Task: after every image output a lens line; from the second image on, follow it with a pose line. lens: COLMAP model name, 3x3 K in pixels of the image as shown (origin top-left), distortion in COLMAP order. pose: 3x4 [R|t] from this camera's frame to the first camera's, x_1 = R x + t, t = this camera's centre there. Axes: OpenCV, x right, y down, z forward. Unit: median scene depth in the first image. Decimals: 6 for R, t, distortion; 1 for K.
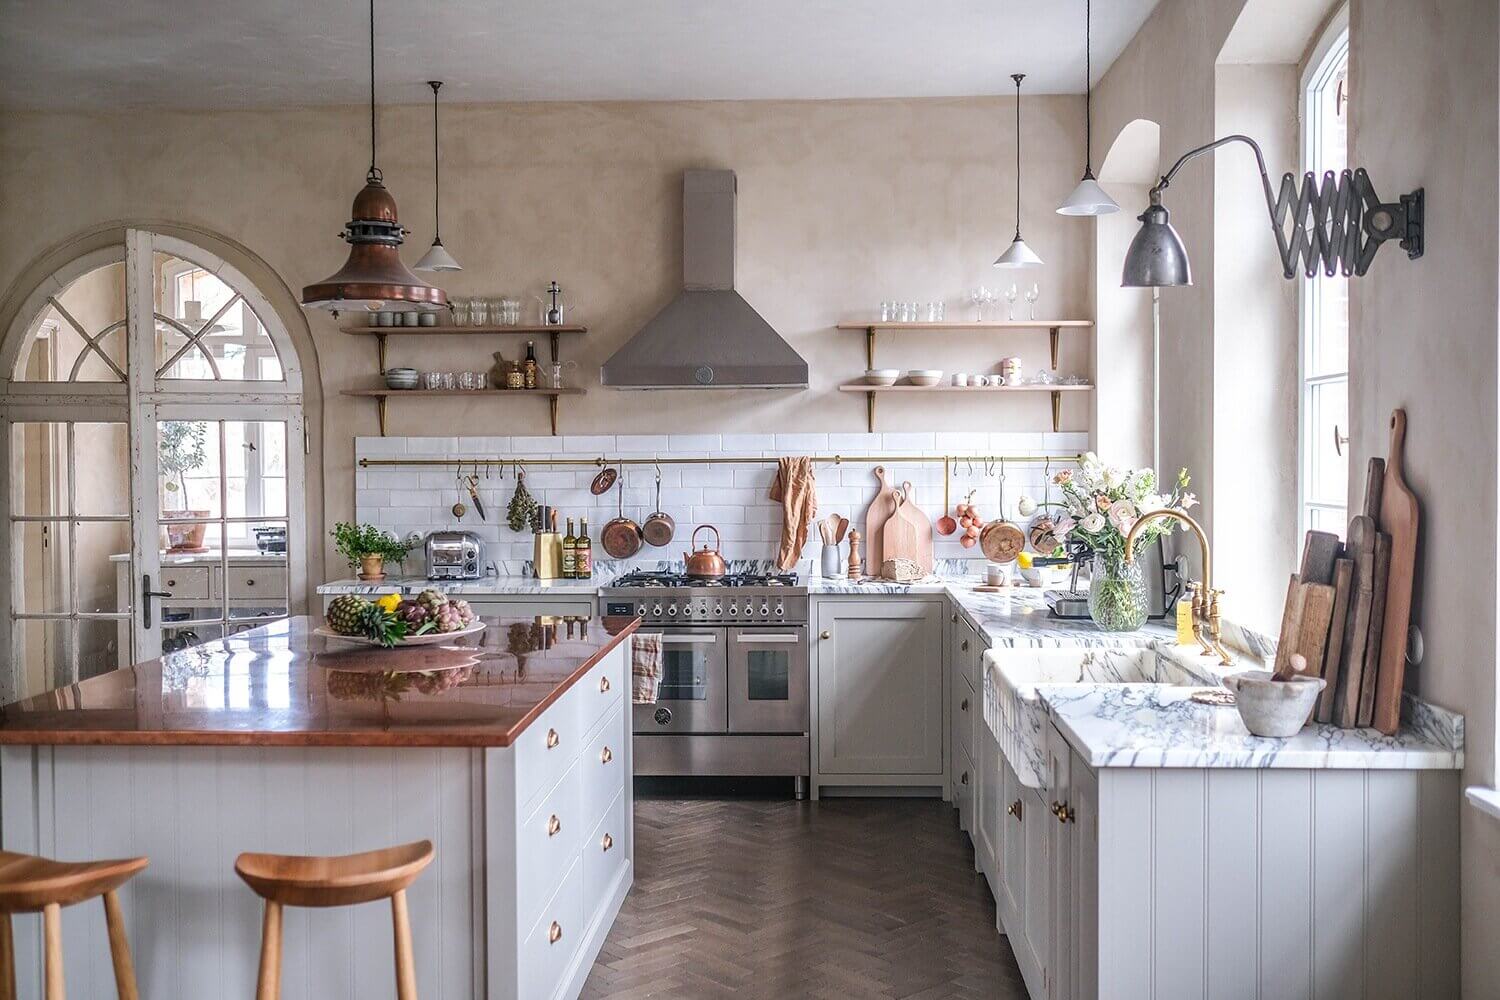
lens RADIAL K [[1531.6, 0, 722.1], [0, 1531.6, 481.4], [0, 0, 1]] dist [-0.008057, 0.000000]
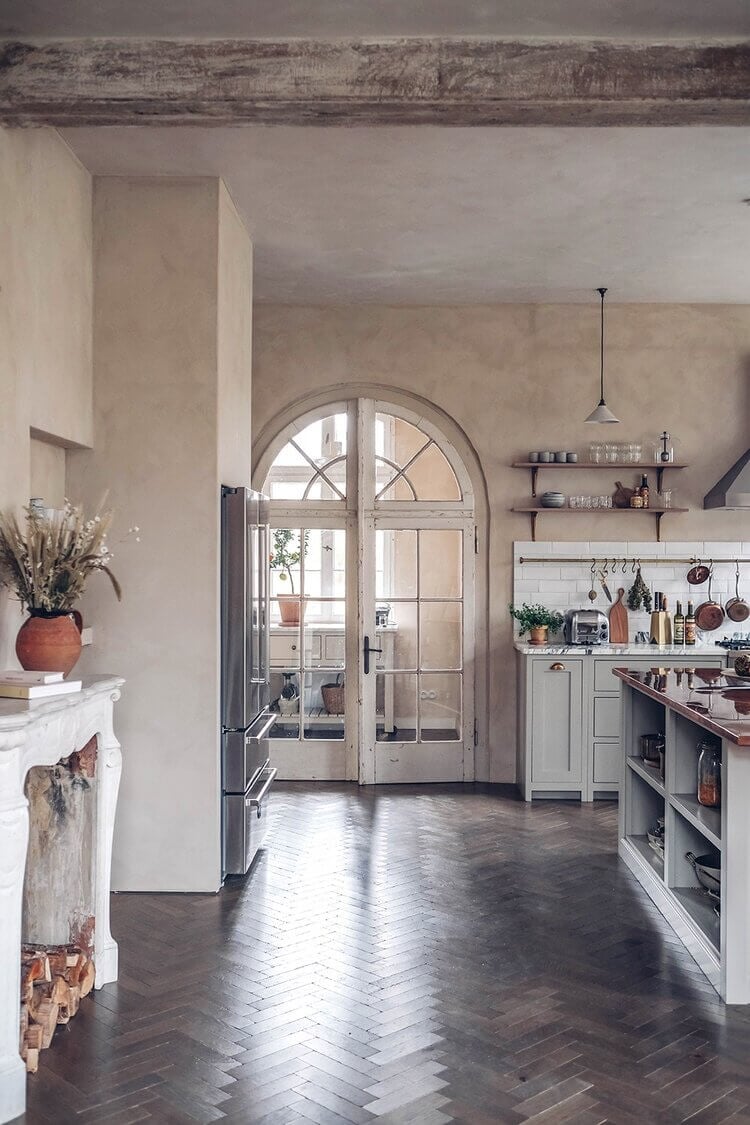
lens RADIAL K [[1148.7, 0, 364.2], [0, 1148.7, 570.9], [0, 0, 1]] dist [-0.008057, 0.000000]
pose [[0.999458, 0.006784, 0.032221, -0.418555], [-0.006543, 0.999950, -0.007565, 0.006249], [-0.032271, 0.007350, 0.999452, -0.036918]]
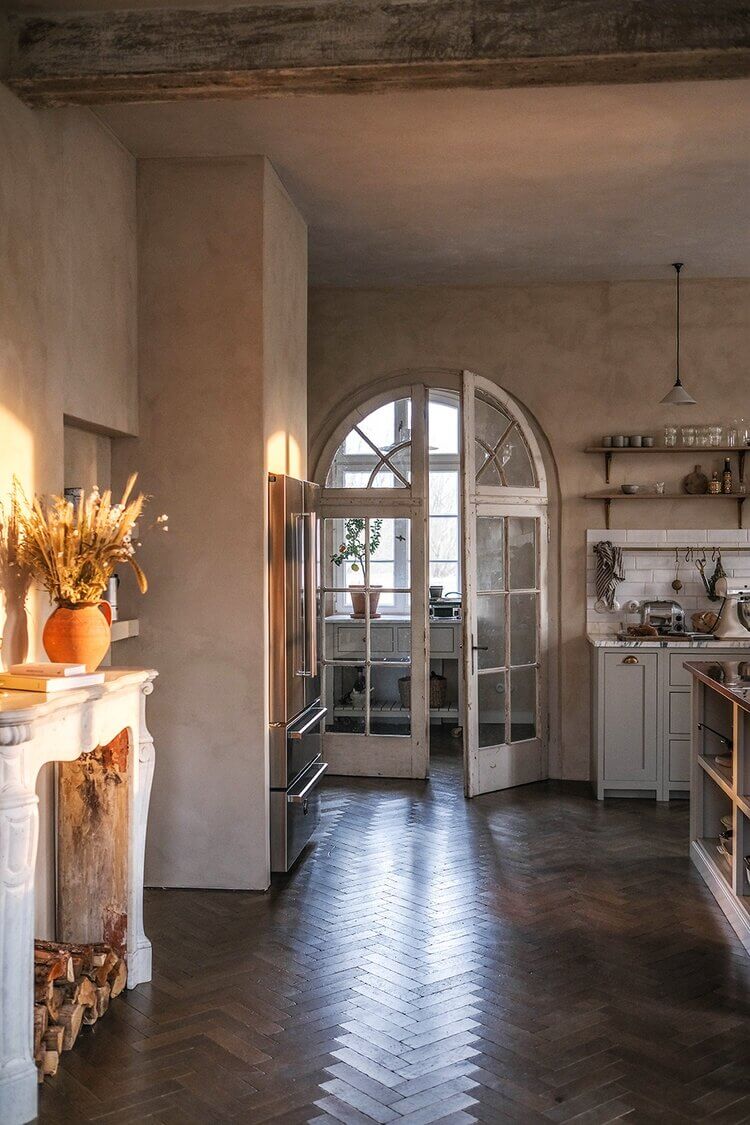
lens RADIAL K [[1148.7, 0, 370.7], [0, 1148.7, 569.3], [0, 0, 1]] dist [-0.008057, 0.000000]
pose [[0.998651, 0.002525, -0.051869, -0.385090], [-0.002619, 0.999995, -0.001746, 0.007687], [0.051865, 0.001880, 0.998652, -0.010296]]
